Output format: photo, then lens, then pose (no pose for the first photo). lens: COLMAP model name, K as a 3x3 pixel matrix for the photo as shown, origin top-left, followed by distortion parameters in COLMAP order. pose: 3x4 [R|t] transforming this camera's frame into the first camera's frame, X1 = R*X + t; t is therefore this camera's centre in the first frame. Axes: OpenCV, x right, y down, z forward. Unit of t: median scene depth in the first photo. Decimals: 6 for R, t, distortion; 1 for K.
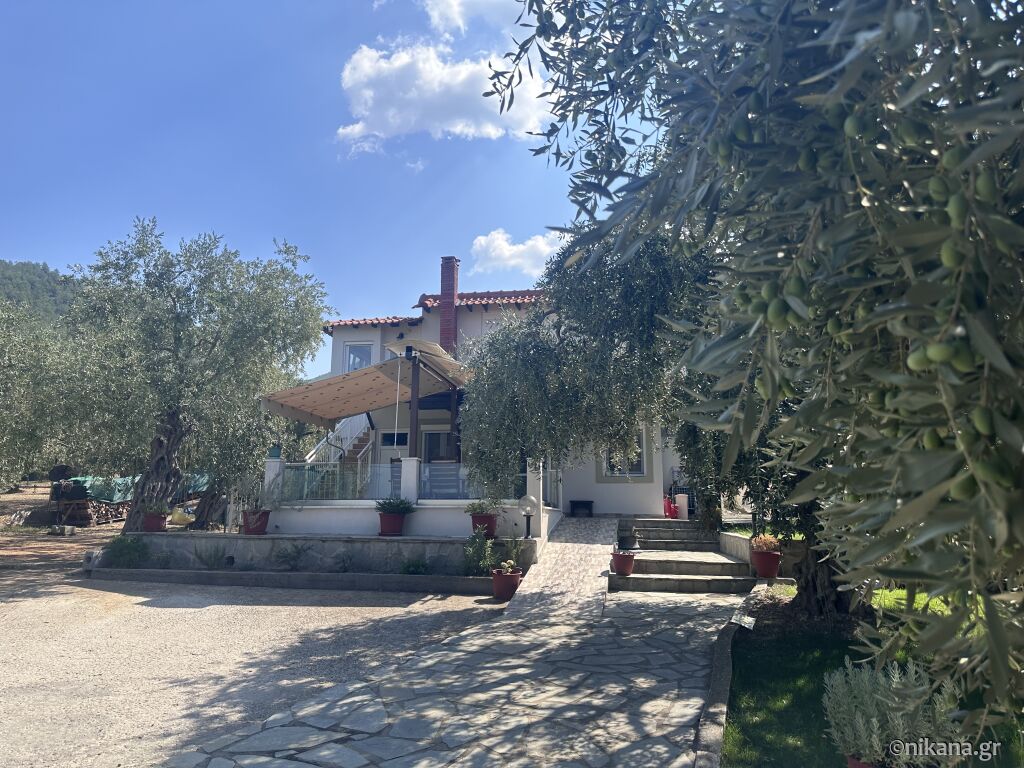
lens RADIAL K [[722.0, 0, 512.7], [0, 722.0, 385.0], [0, 0, 1]] dist [0.065306, -0.087142]
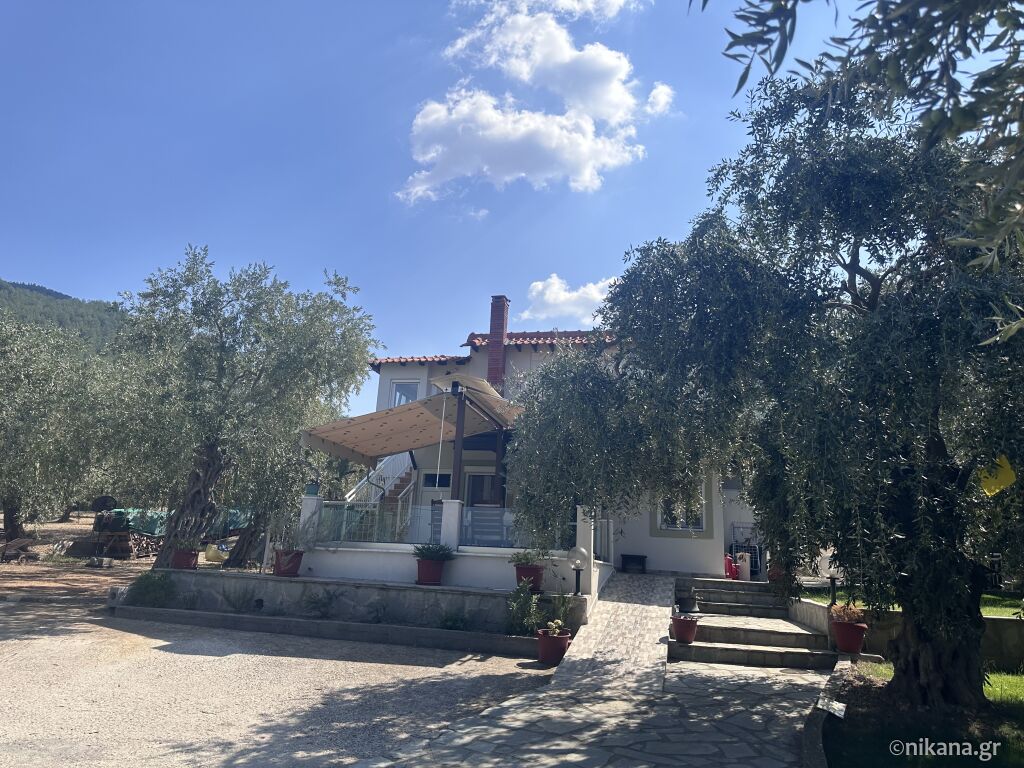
lens RADIAL K [[722.0, 0, 509.3], [0, 722.0, 374.9], [0, 0, 1]] dist [0.065306, -0.087142]
pose [[0.997299, 0.025629, -0.068828, -0.008277], [-0.030880, 0.996603, -0.076350, 0.008414], [0.066638, 0.078269, 0.994703, 0.061865]]
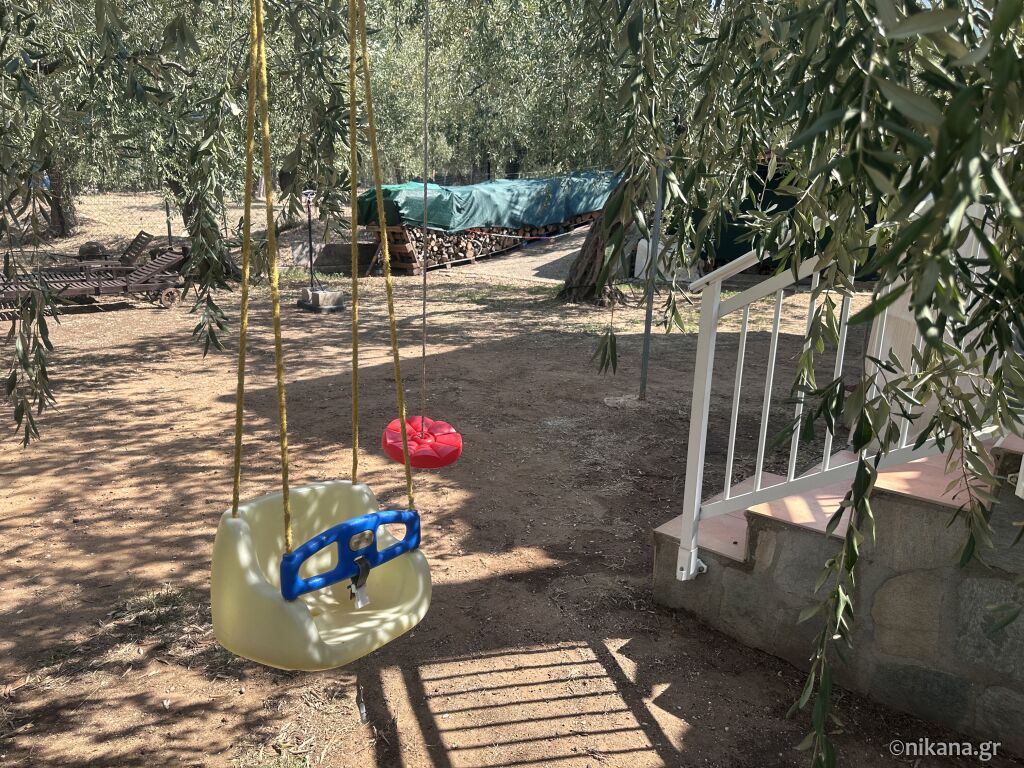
lens RADIAL K [[722.0, 0, 510.2], [0, 722.0, 384.2], [0, 0, 1]] dist [0.065306, -0.087142]
pose [[0.859631, 0.123102, -0.495863, -0.470576], [0.078165, 0.927426, 0.365748, 0.152959], [0.504900, -0.353167, 0.787622, 1.182994]]
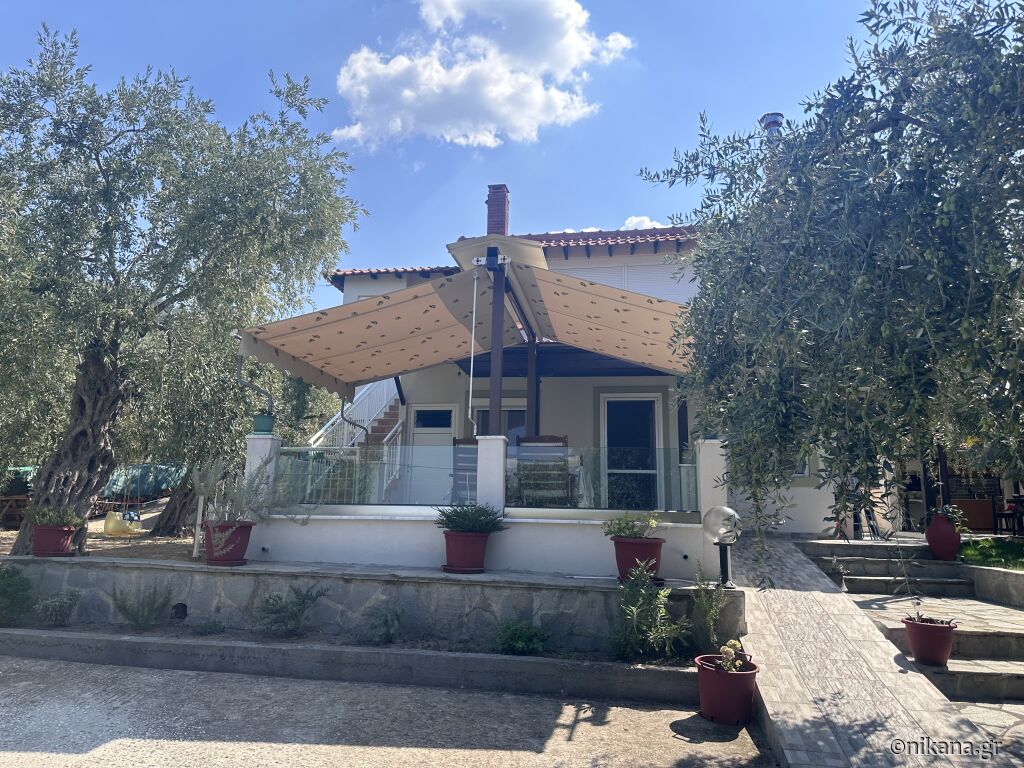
lens RADIAL K [[722.0, 0, 507.8], [0, 722.0, 378.7], [0, 0, 1]] dist [0.065306, -0.087142]
pose [[0.999863, 0.016556, -0.000023, -0.135938], [-0.016555, 0.999821, -0.009115, 0.061903], [-0.000128, 0.009115, 0.999958, 0.430267]]
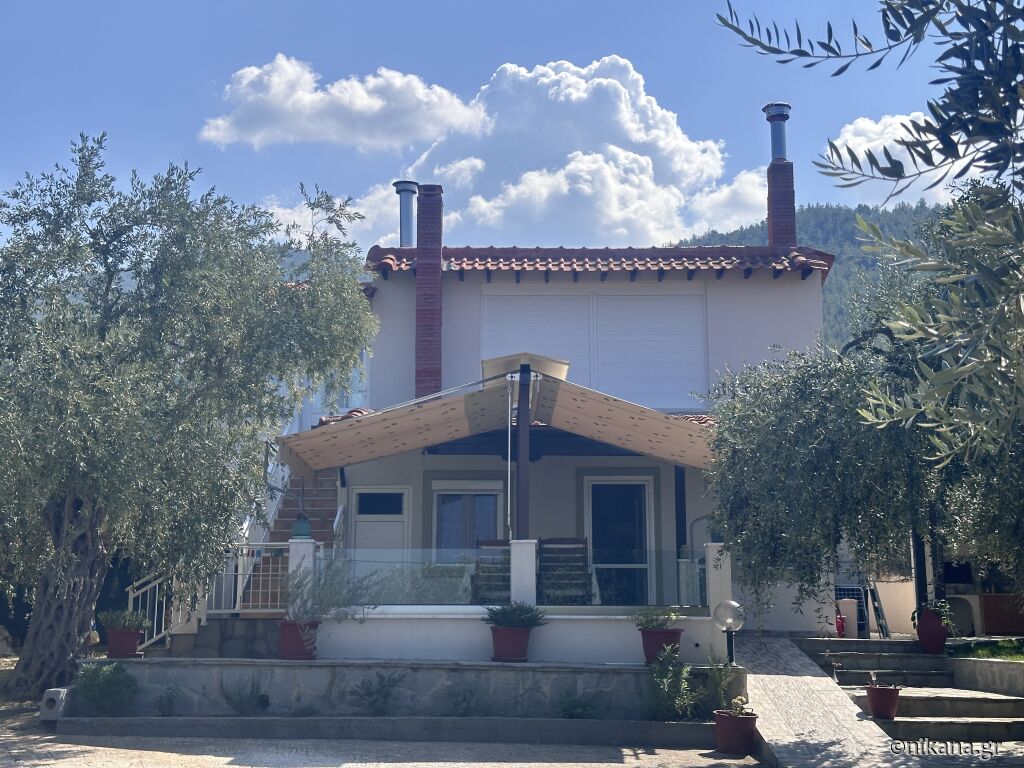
lens RADIAL K [[1438.2, 0, 512.4], [0, 1438.2, 373.4], [0, 0, 1]] dist [0.114292, 0.000000]
pose [[0.985905, 0.028203, 0.164909, -0.382413], [-0.027510, 0.999600, -0.006484, -0.039173], [-0.165026, 0.001856, 0.986287, -0.264231]]
